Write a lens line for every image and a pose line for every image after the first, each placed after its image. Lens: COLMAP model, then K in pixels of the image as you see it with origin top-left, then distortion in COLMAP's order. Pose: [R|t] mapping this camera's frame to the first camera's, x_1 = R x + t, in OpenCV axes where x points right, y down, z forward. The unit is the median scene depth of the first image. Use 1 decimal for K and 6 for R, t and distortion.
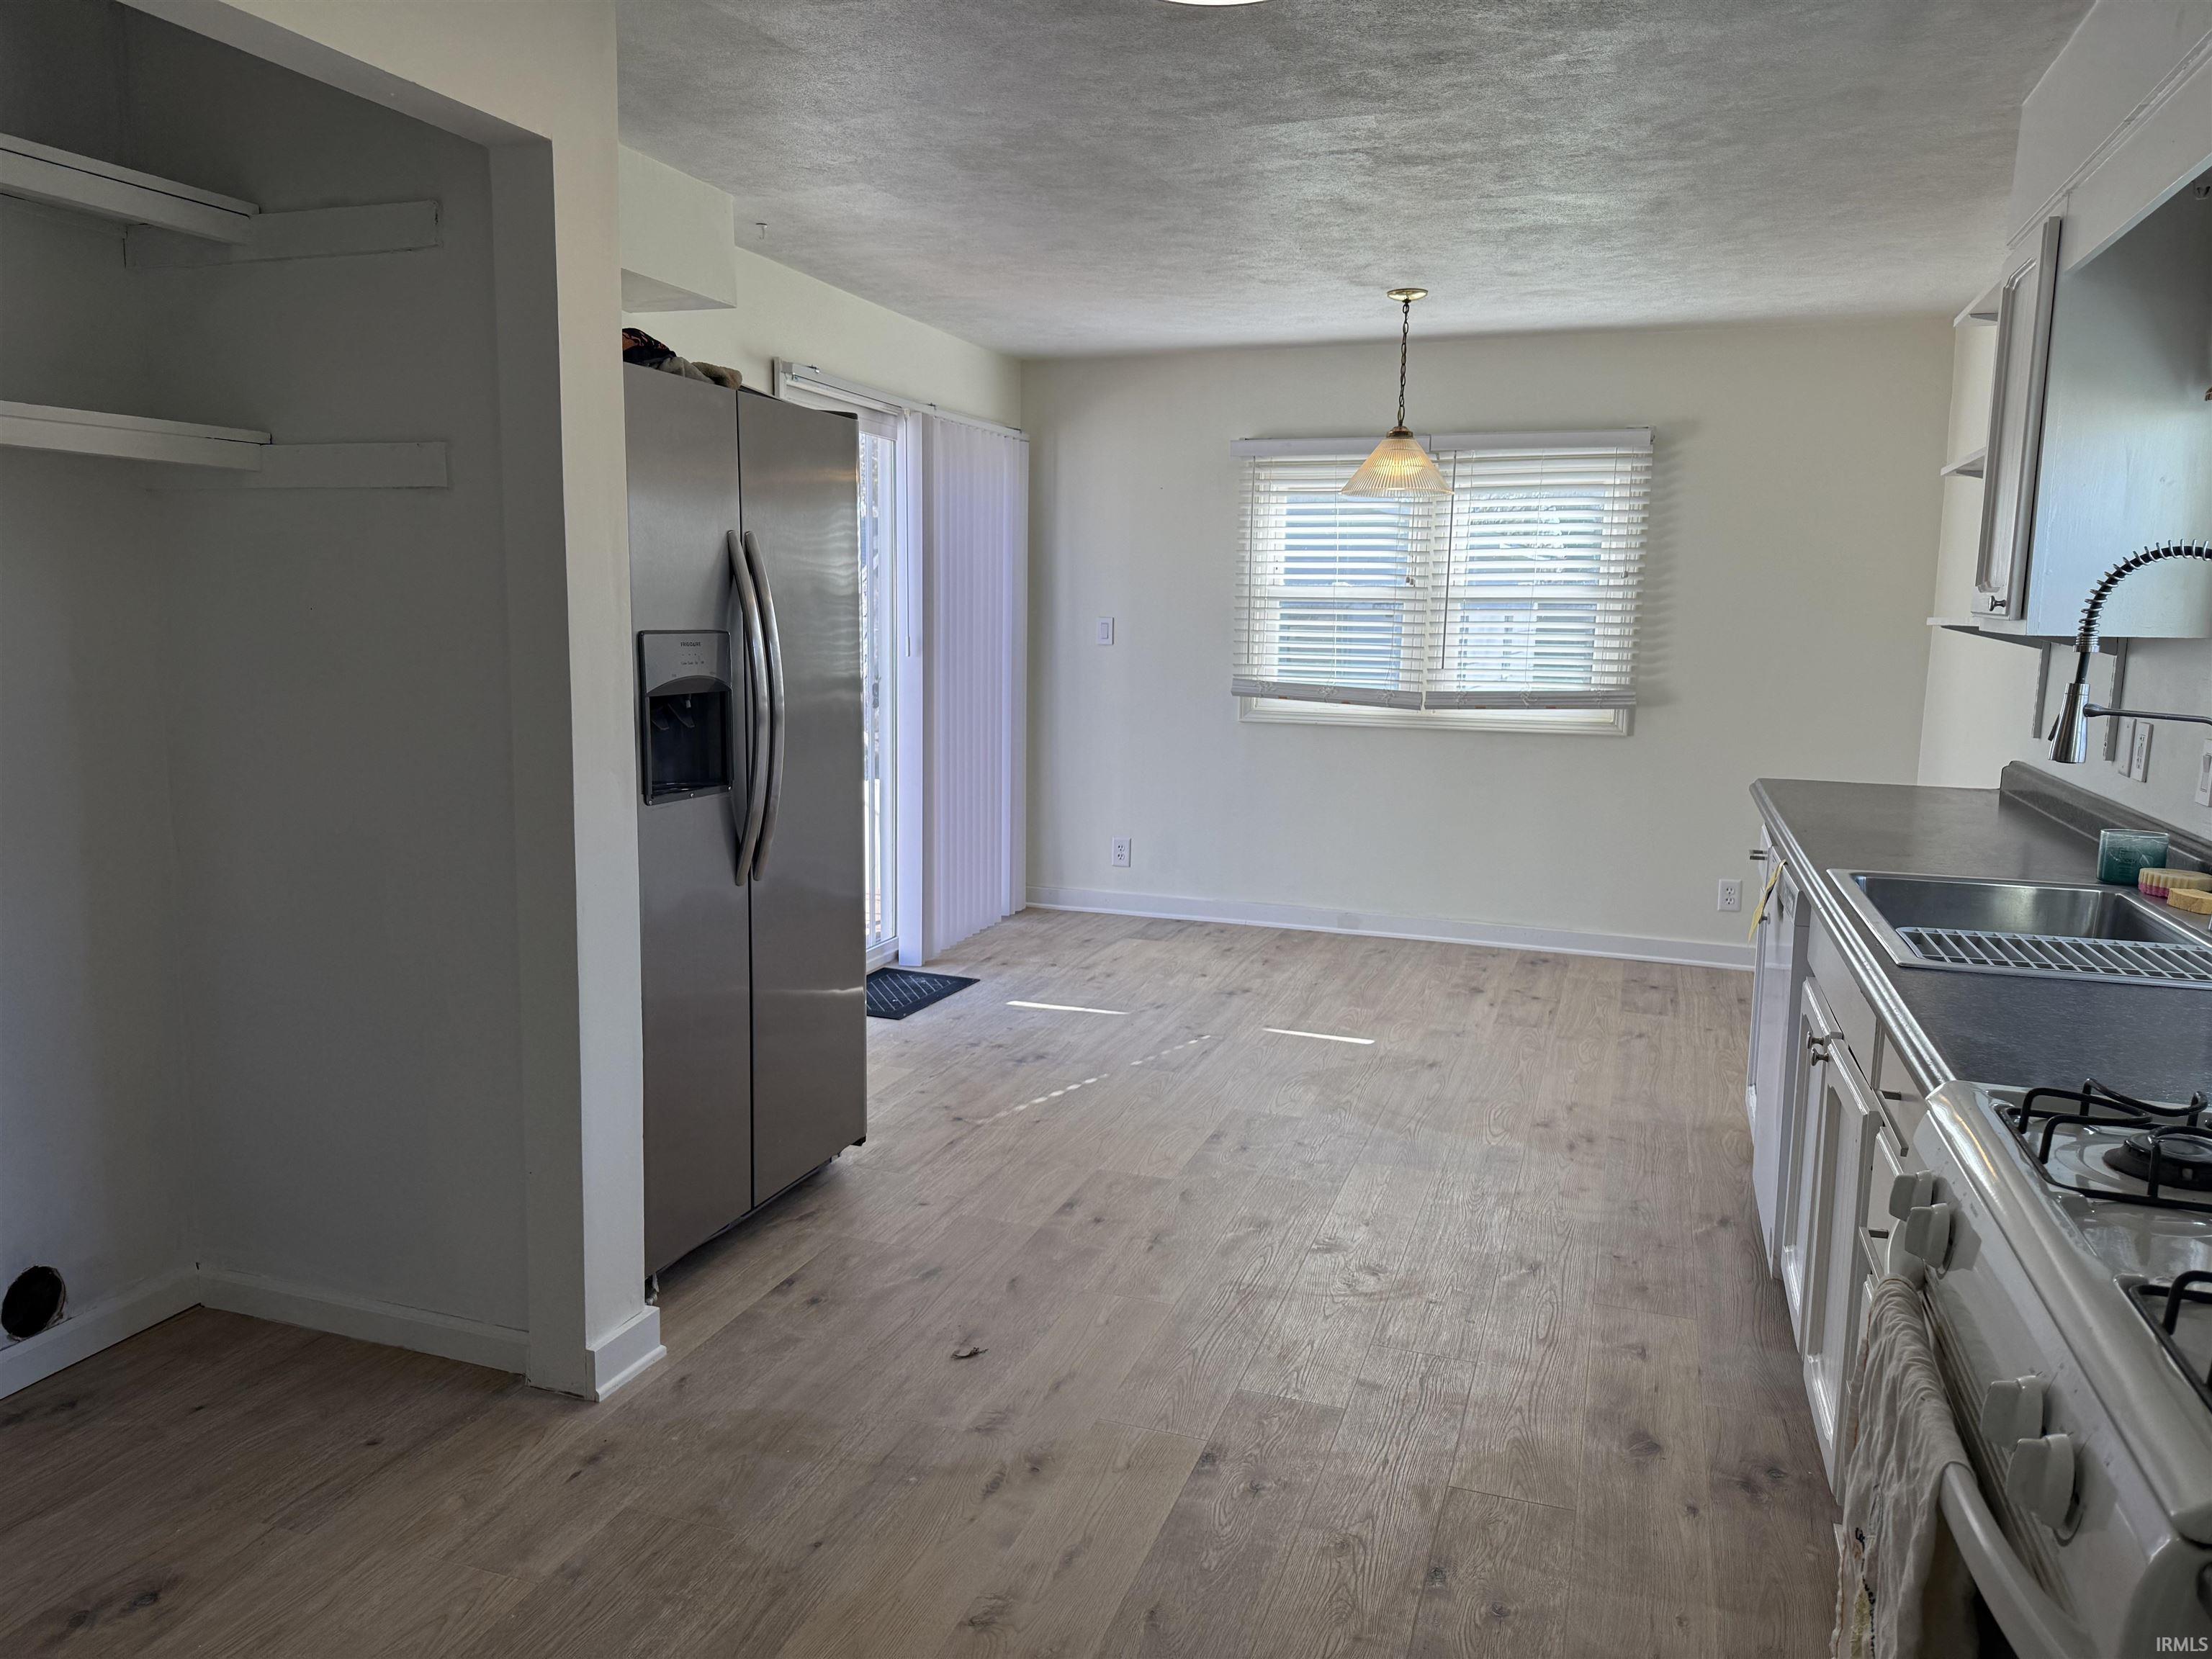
lens RADIAL K [[1564.2, 0, 1099.7], [0, 1564.2, 821.1], [0, 0, 1]] dist [0.010973, -0.016028]
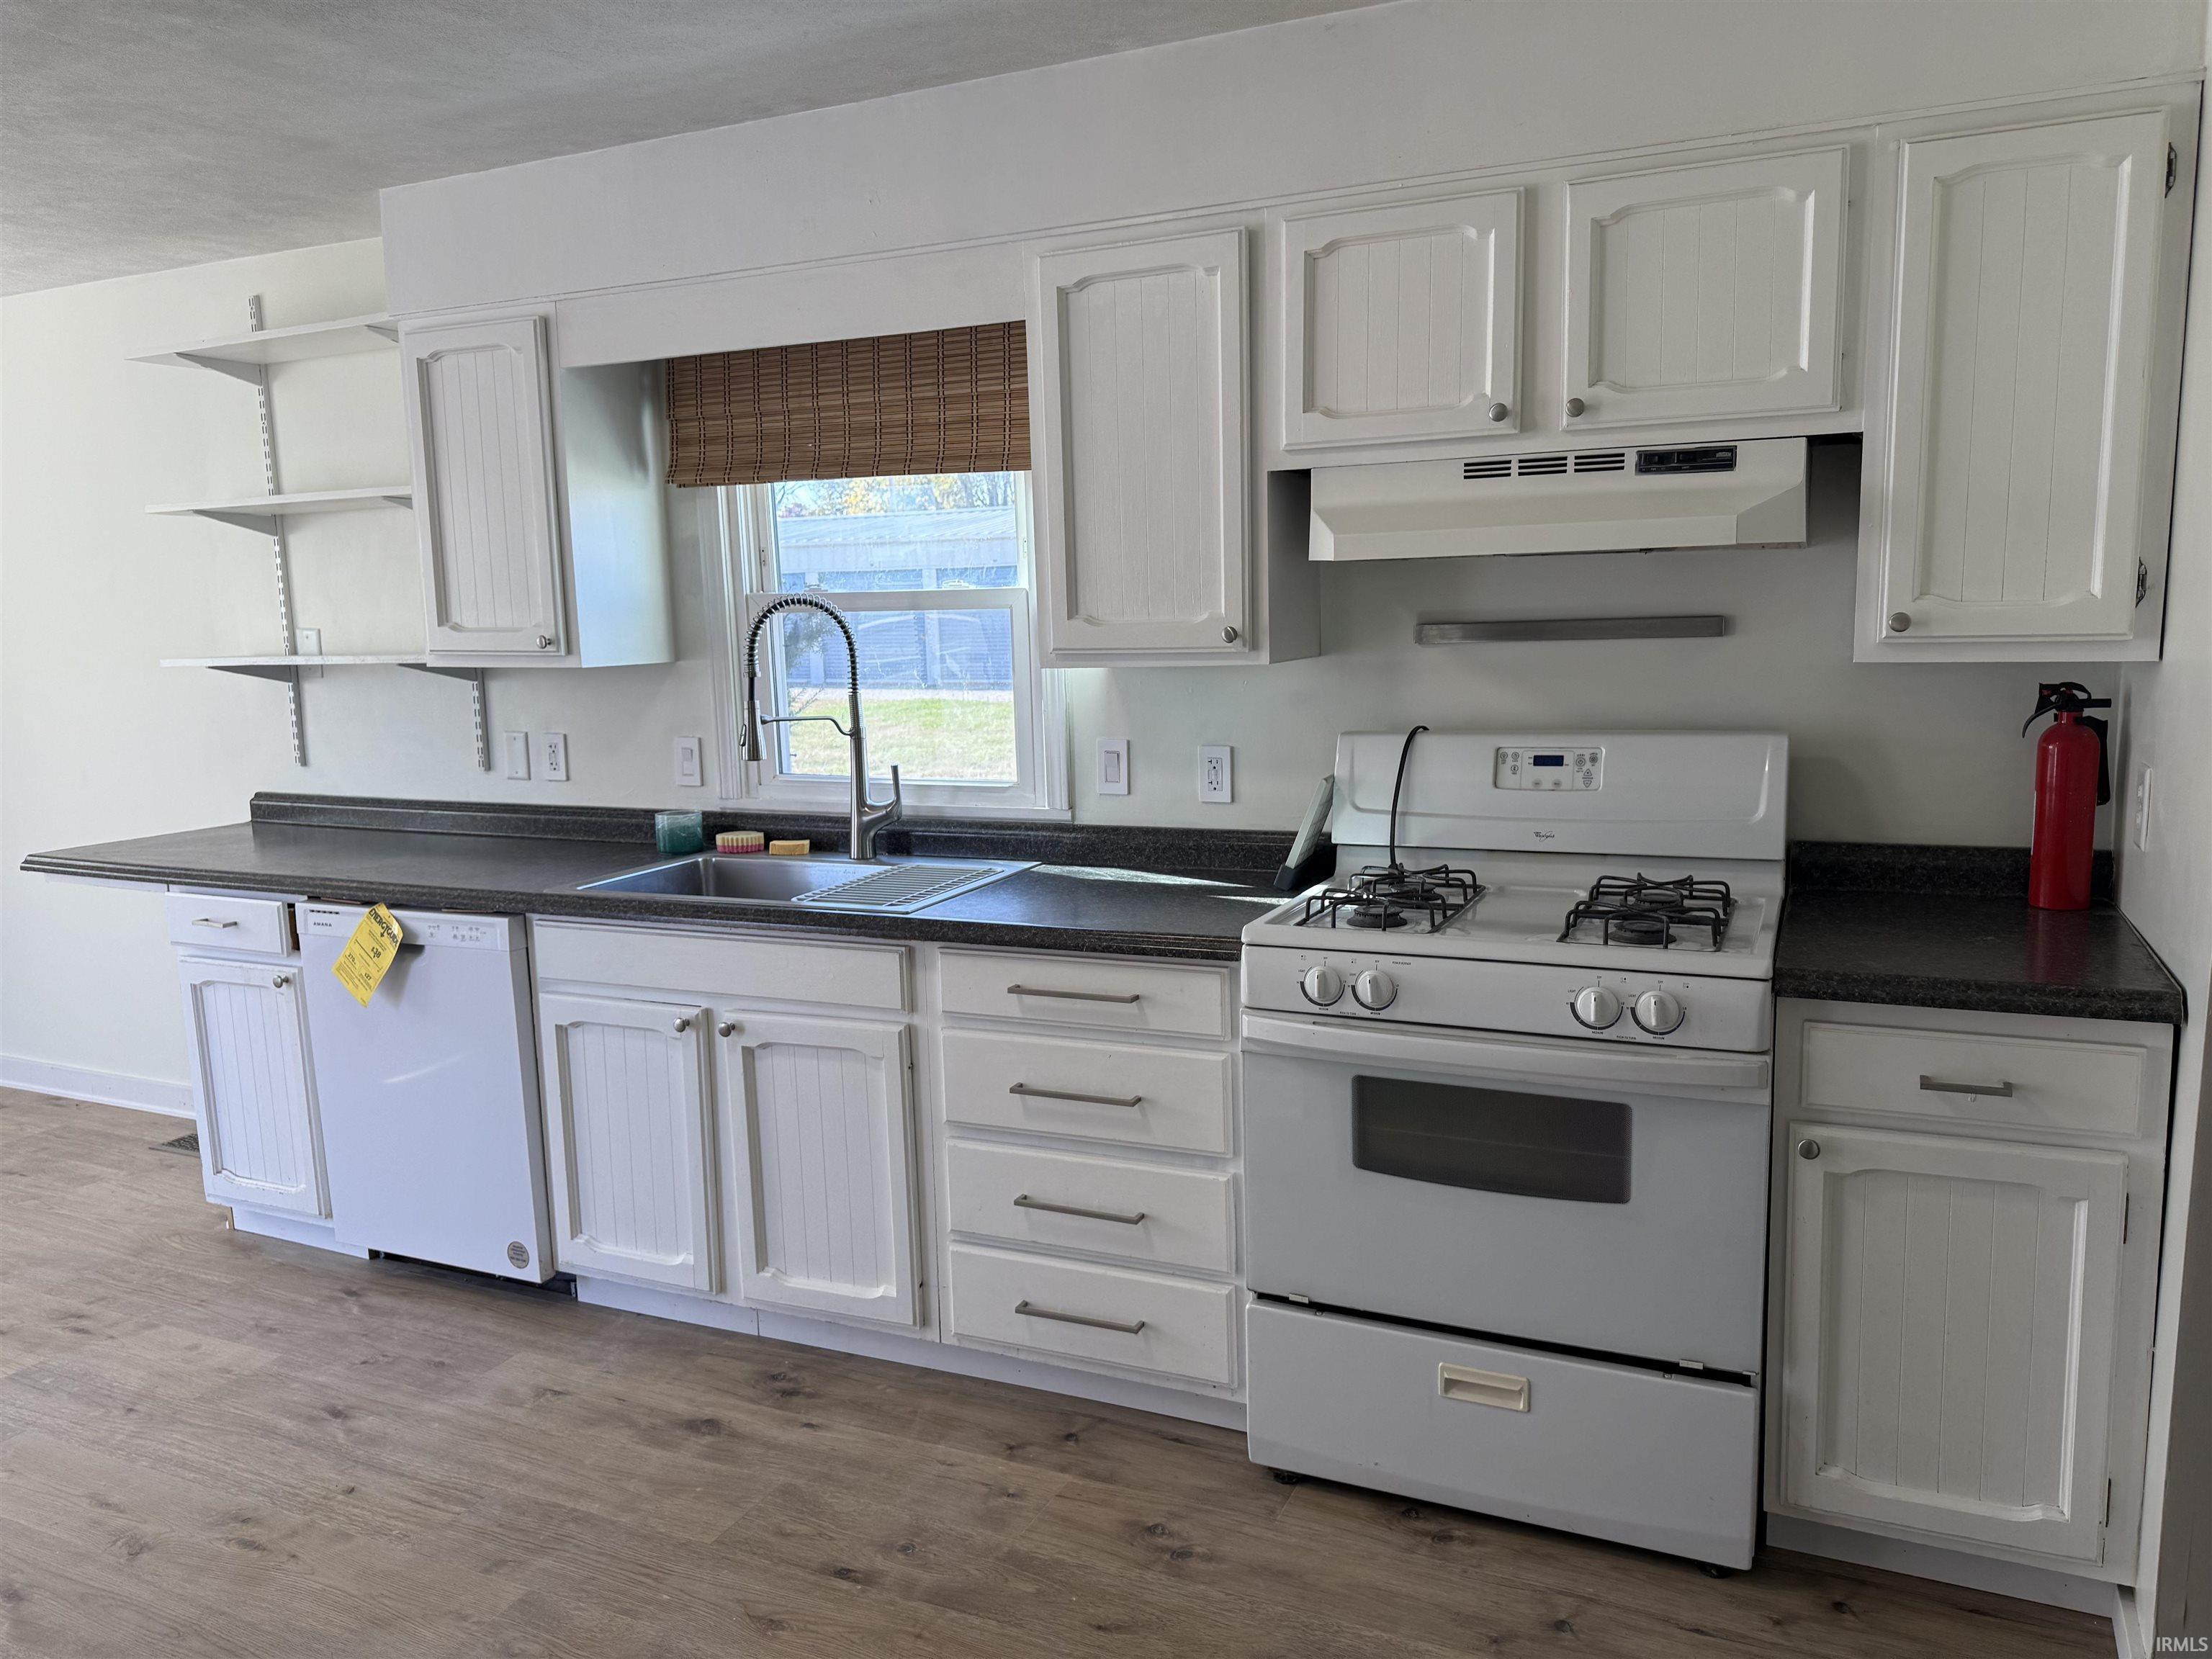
lens RADIAL K [[1564.2, 0, 1094.0], [0, 1564.2, 809.0], [0, 0, 1]] dist [0.010973, -0.016028]
pose [[0.106530, -0.142200, 0.984089, -0.486115], [0.165517, 0.978448, 0.123467, -0.082891], [-0.980436, 0.149730, 0.127771, 0.415841]]
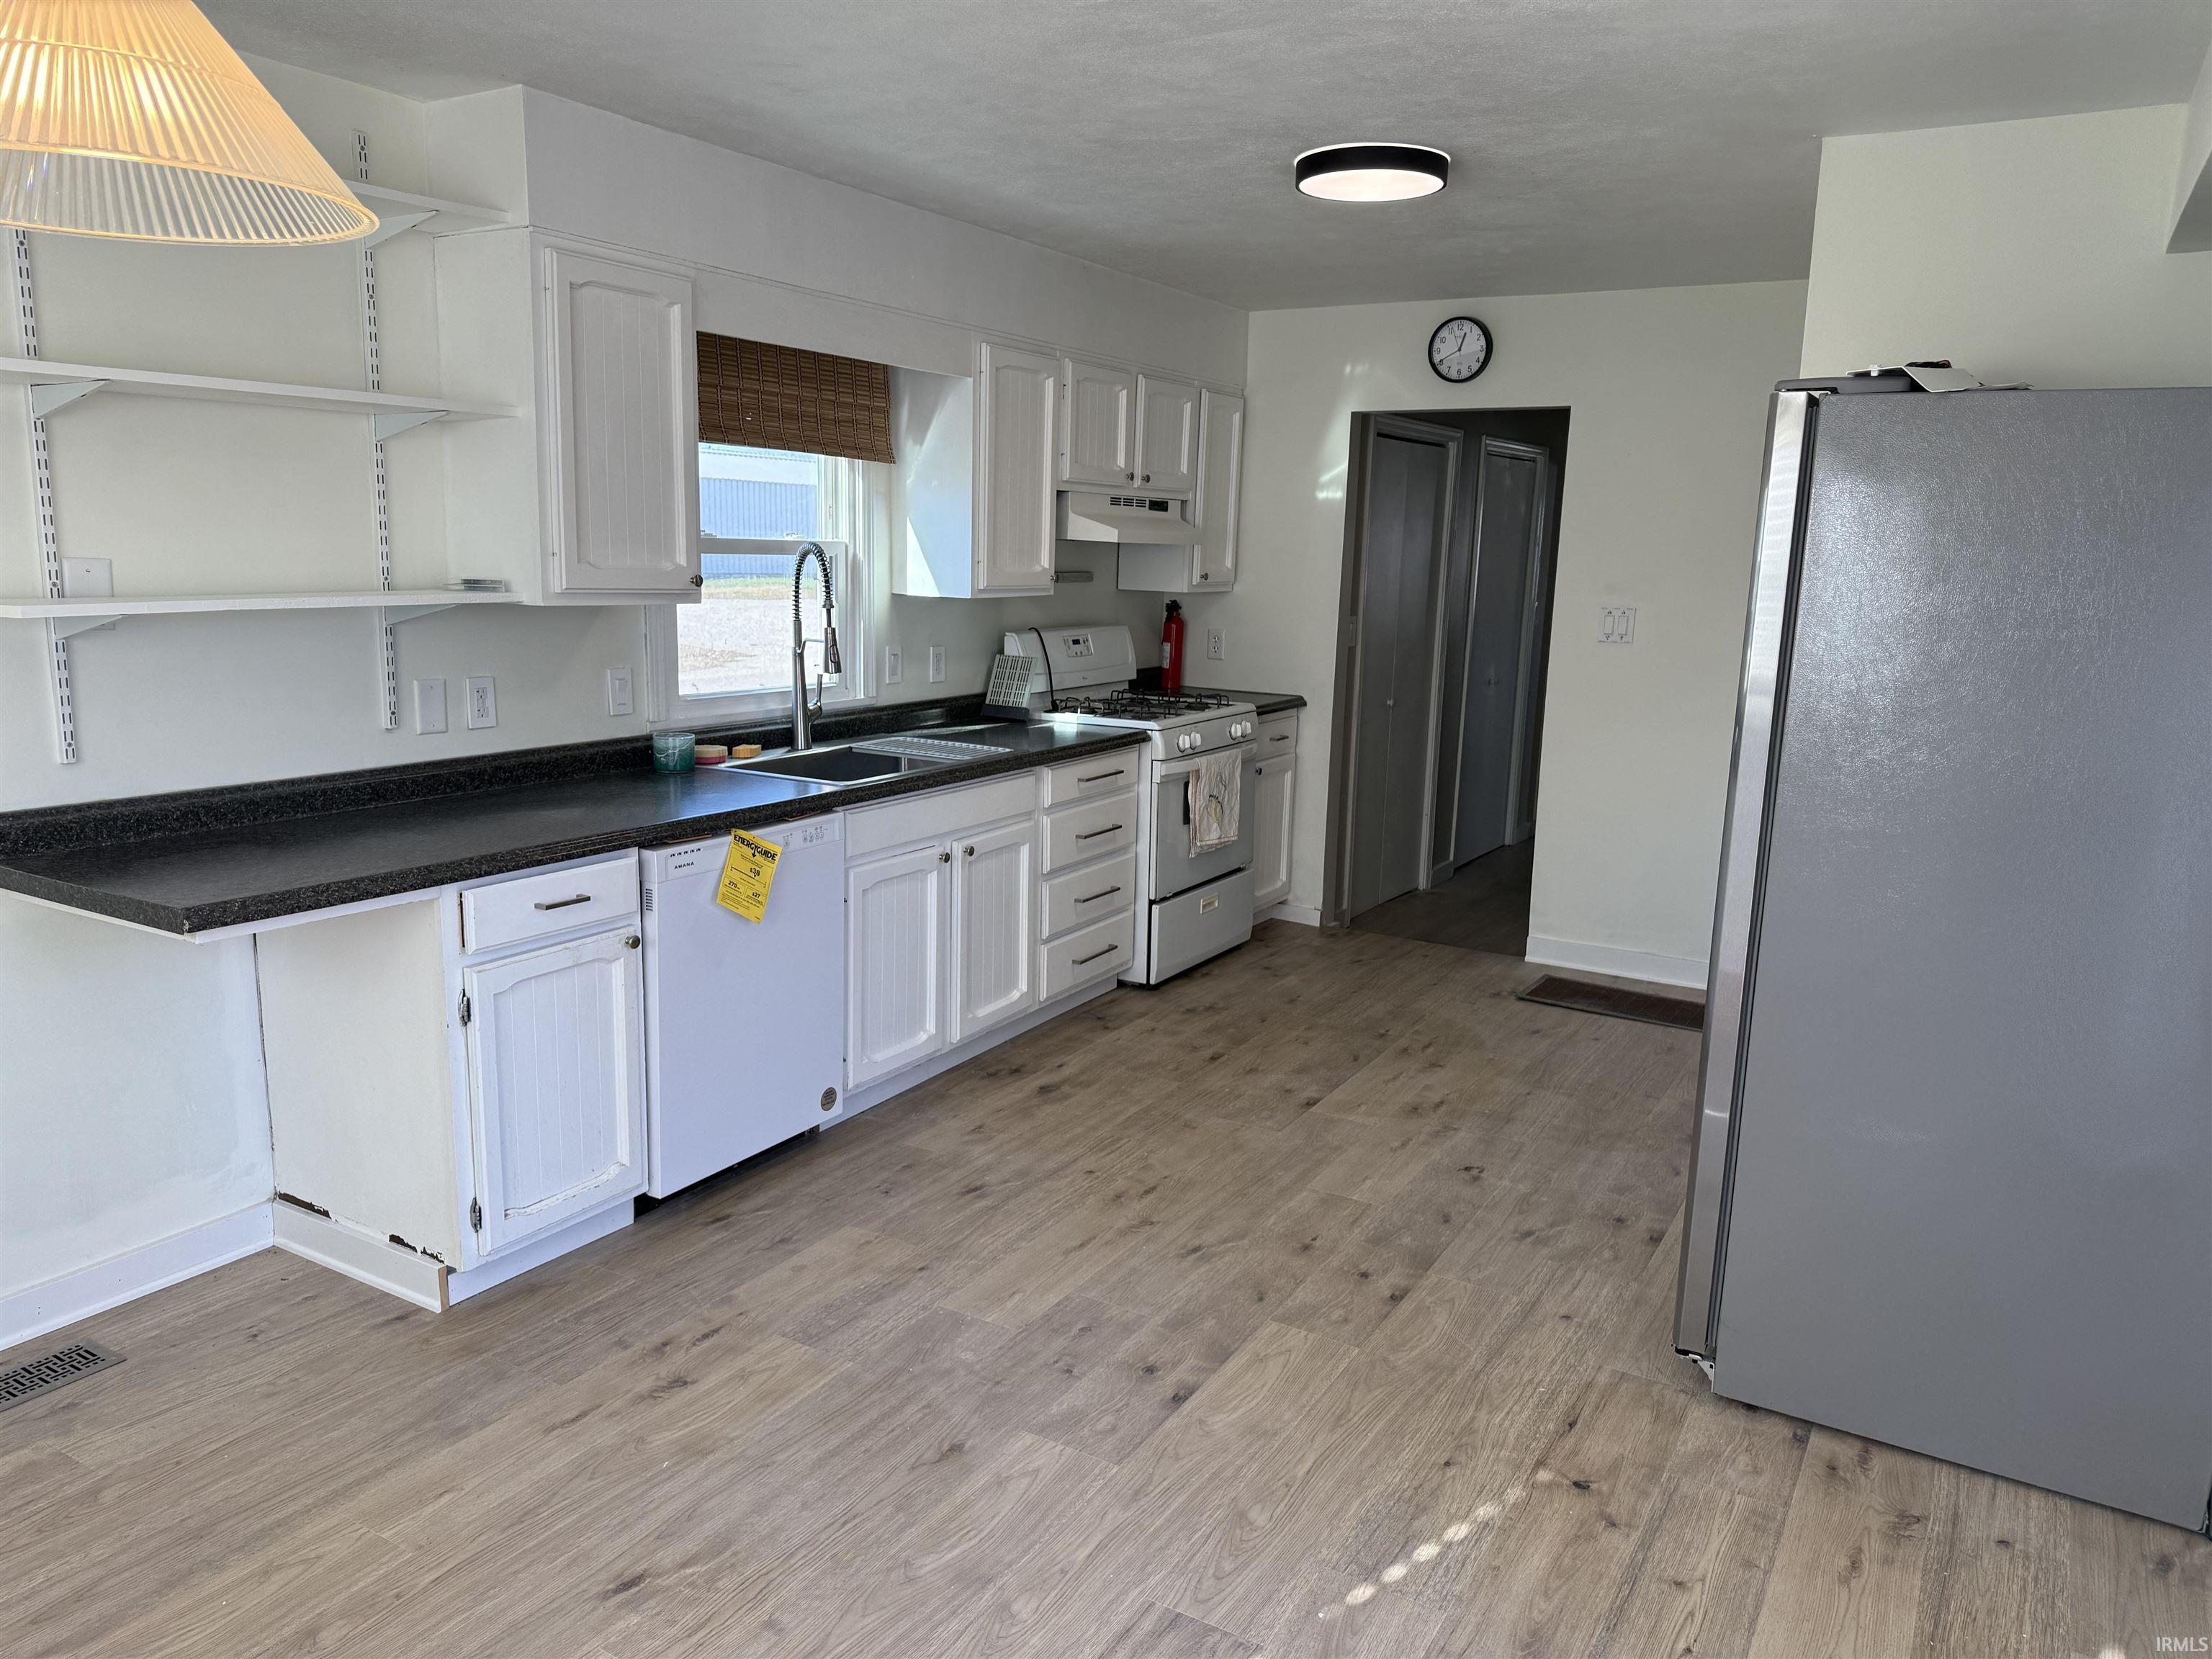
lens RADIAL K [[1564.2, 0, 1093.4], [0, 1564.2, 845.1], [0, 0, 1]] dist [0.010973, -0.016028]
pose [[-0.978450, -0.072387, 0.193380, -0.005009], [-0.005869, 0.945908, 0.324383, -0.306925], [-0.206401, 0.316258, -0.925948, 1.912909]]
